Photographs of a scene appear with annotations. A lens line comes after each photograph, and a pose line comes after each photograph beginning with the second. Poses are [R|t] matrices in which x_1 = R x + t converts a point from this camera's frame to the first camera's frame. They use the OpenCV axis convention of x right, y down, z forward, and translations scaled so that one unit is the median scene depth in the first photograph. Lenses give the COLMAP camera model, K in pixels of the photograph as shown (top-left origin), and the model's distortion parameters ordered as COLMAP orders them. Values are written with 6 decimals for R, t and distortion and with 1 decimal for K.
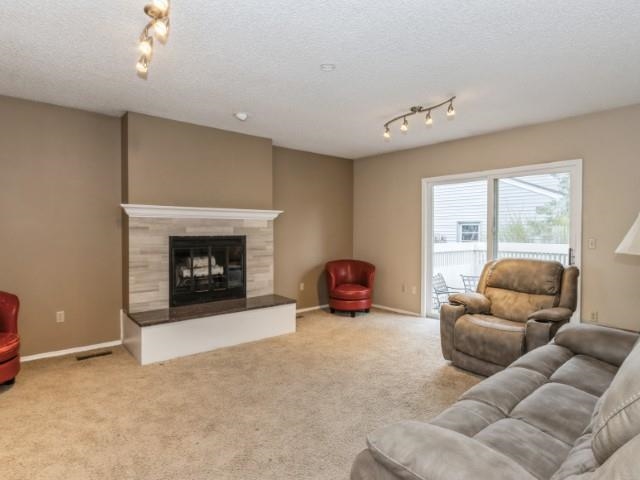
lens RADIAL K [[347.2, 0, 318.8], [0, 347.2, 235.7], [0, 0, 1]] dist [0.000975, 0.000333]
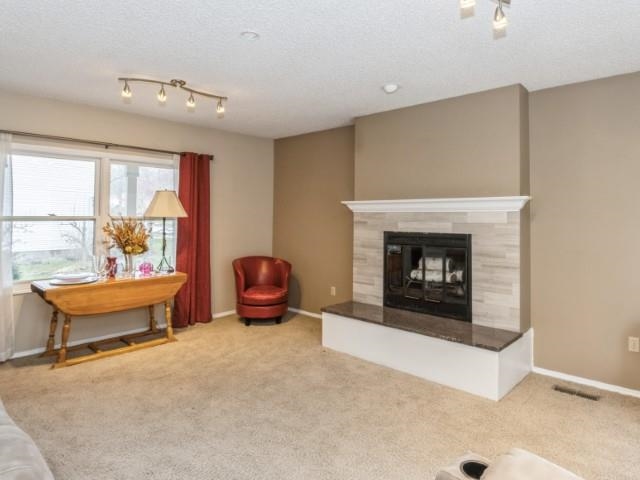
lens RADIAL K [[401.3, 0, 321.8], [0, 401.3, 198.9], [0, 0, 1]] dist [0.004226, 0.001114]
pose [[0.132372, -0.045781, -0.990142, 0.639722], [-0.023558, 0.998505, -0.049317, -0.028709], [0.990920, 0.029854, 0.131096, 0.663198]]
